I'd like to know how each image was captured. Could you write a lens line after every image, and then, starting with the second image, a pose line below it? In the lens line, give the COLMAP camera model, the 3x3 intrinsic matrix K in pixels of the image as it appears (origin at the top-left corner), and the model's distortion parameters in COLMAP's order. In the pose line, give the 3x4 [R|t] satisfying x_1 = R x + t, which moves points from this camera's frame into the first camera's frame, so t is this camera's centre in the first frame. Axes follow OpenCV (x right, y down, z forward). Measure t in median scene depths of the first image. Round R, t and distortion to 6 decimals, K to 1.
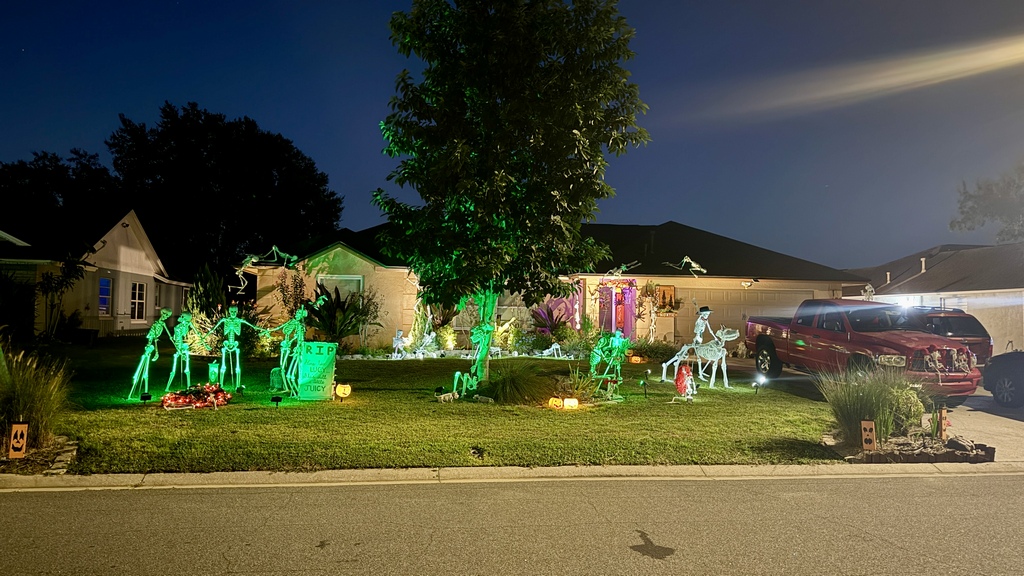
lens RADIAL K [[723.6, 0, 512.0], [0, 723.6, 288.0], [0, 0, 1]] dist [0.146722, -0.249489]
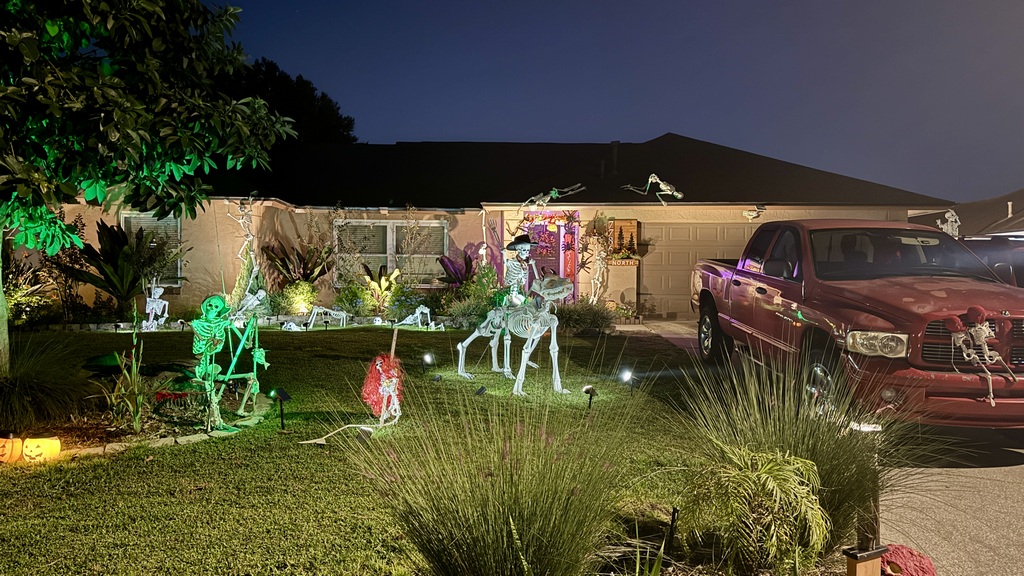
lens RADIAL K [[723.6, 0, 512.0], [0, 723.6, 288.0], [0, 0, 1]] dist [0.146722, -0.249489]
pose [[0.986827, -0.006856, -0.161634, 0.240447], [0.015603, 0.998477, 0.052914, 0.025350], [0.161025, -0.054739, 0.985431, 0.348908]]
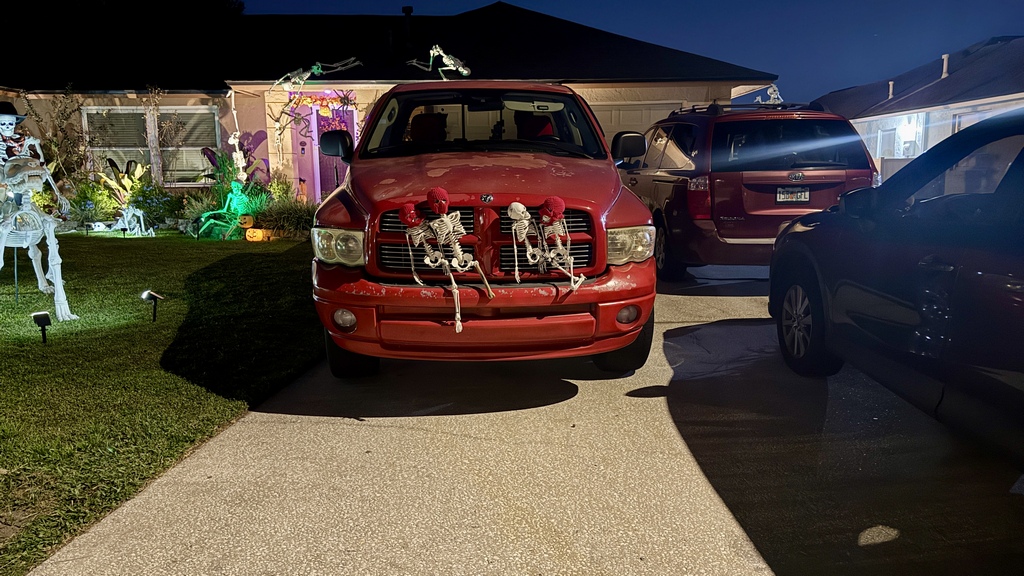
lens RADIAL K [[723.6, 0, 512.0], [0, 723.6, 288.0], [0, 0, 1]] dist [0.146722, -0.249489]
pose [[0.992874, -0.011980, -0.118566, 0.398420], [0.034323, 0.981523, 0.188241, 0.039497], [0.114121, -0.190969, 0.974940, 0.458667]]
